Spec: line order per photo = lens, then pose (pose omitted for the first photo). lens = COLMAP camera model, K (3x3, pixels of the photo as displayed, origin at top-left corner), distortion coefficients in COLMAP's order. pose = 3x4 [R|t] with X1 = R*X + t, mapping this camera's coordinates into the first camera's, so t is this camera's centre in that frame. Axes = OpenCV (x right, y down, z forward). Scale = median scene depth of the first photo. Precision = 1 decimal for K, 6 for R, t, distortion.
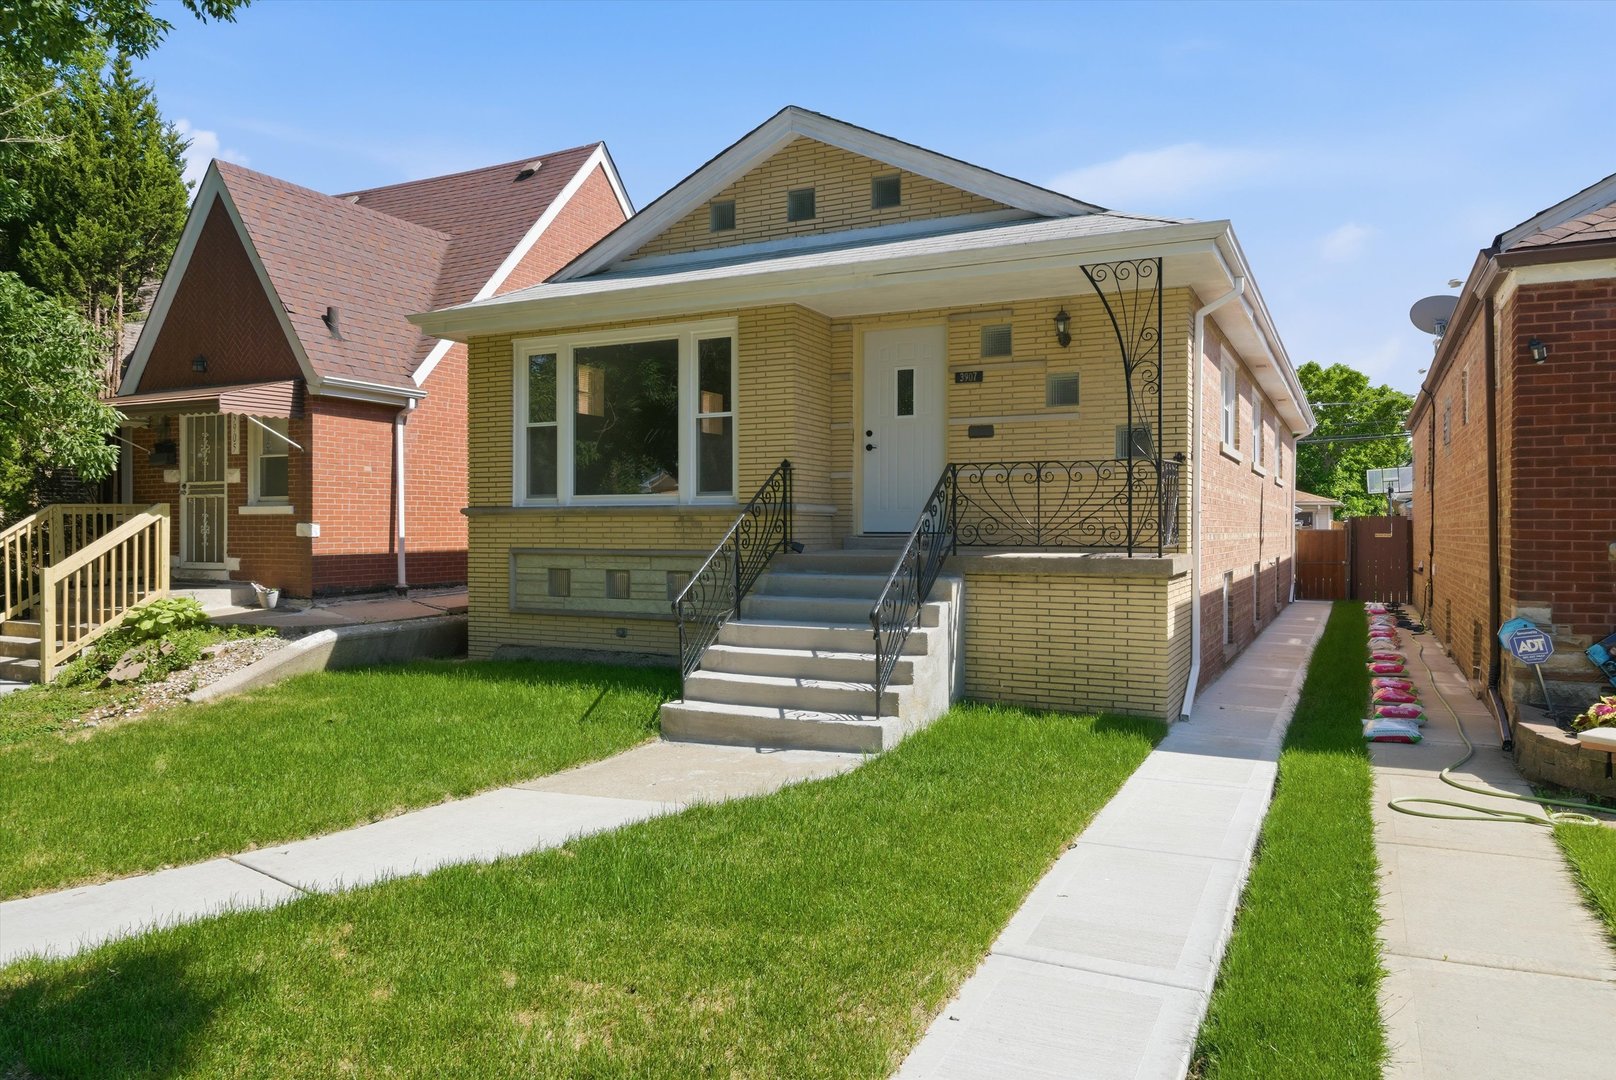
lens RADIAL K [[1108.4, 0, 811.1], [0, 1108.4, 544.3], [0, 0, 1]] dist [0.000166, -0.000381]
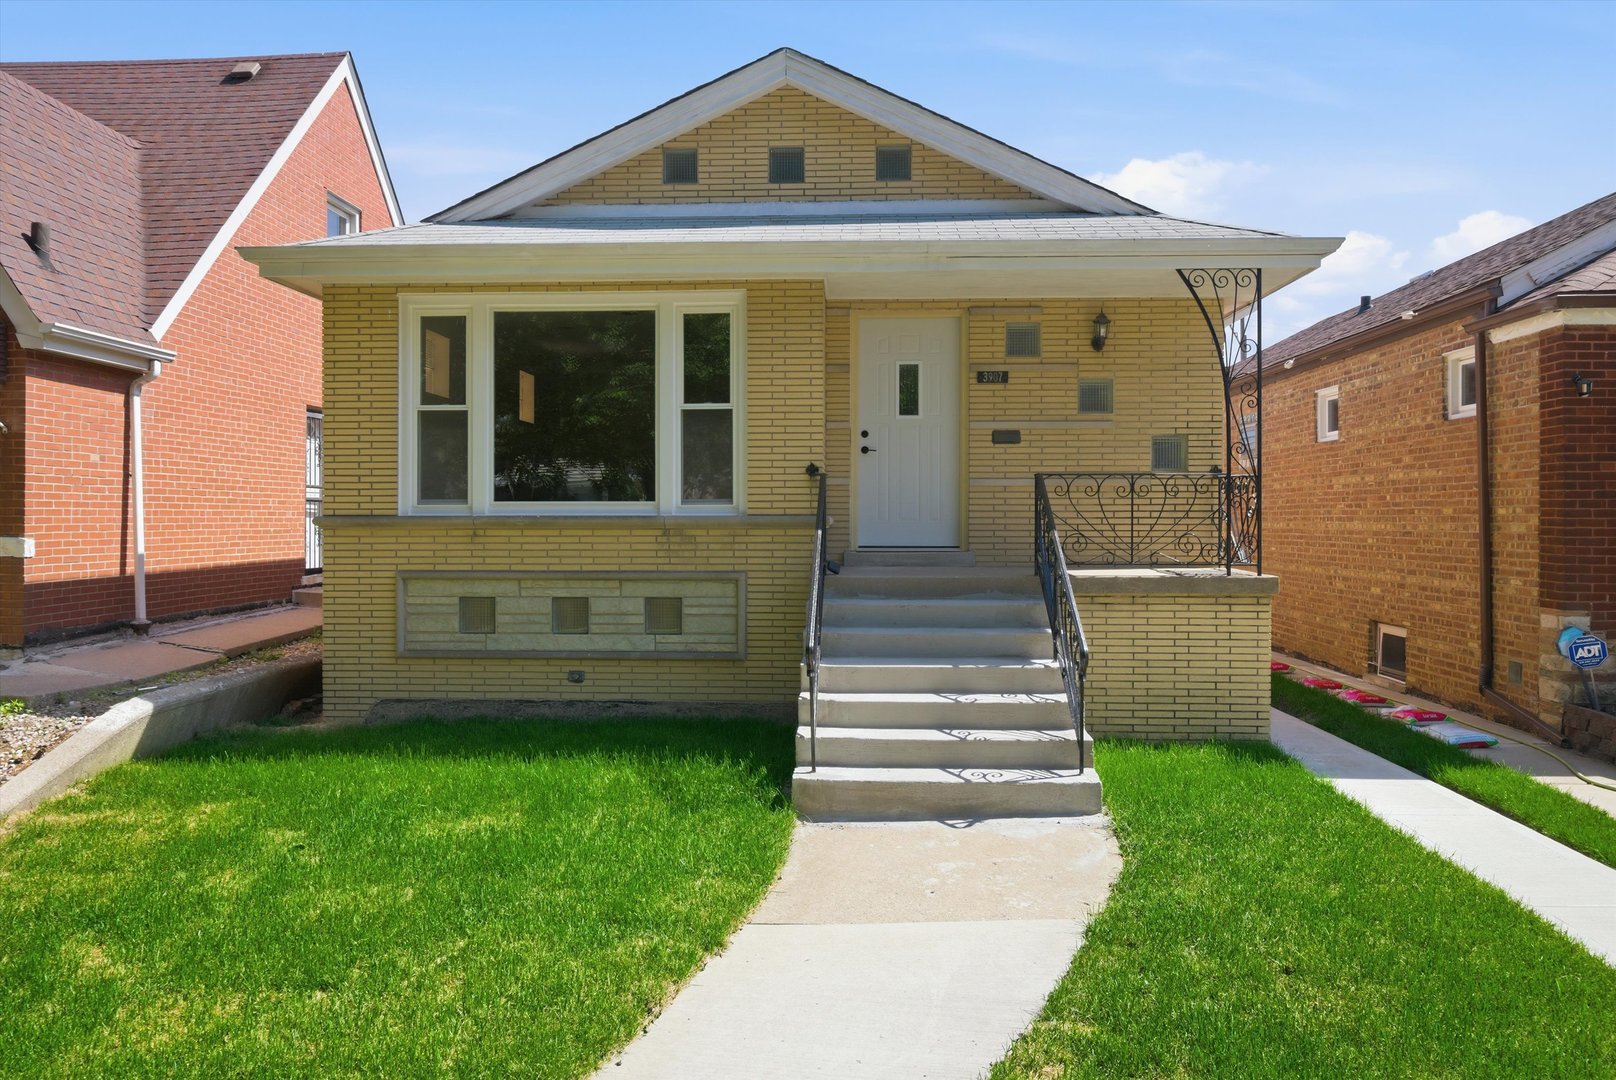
lens RADIAL K [[1108.4, 0, 807.9], [0, 1108.4, 523.5], [0, 0, 1]] dist [0.000166, -0.000381]
pose [[0.909881, -0.002963, 0.414859, -0.357928], [0.006498, 0.999954, -0.007110, -0.023281], [-0.414818, 0.009165, 0.909858, 0.220066]]
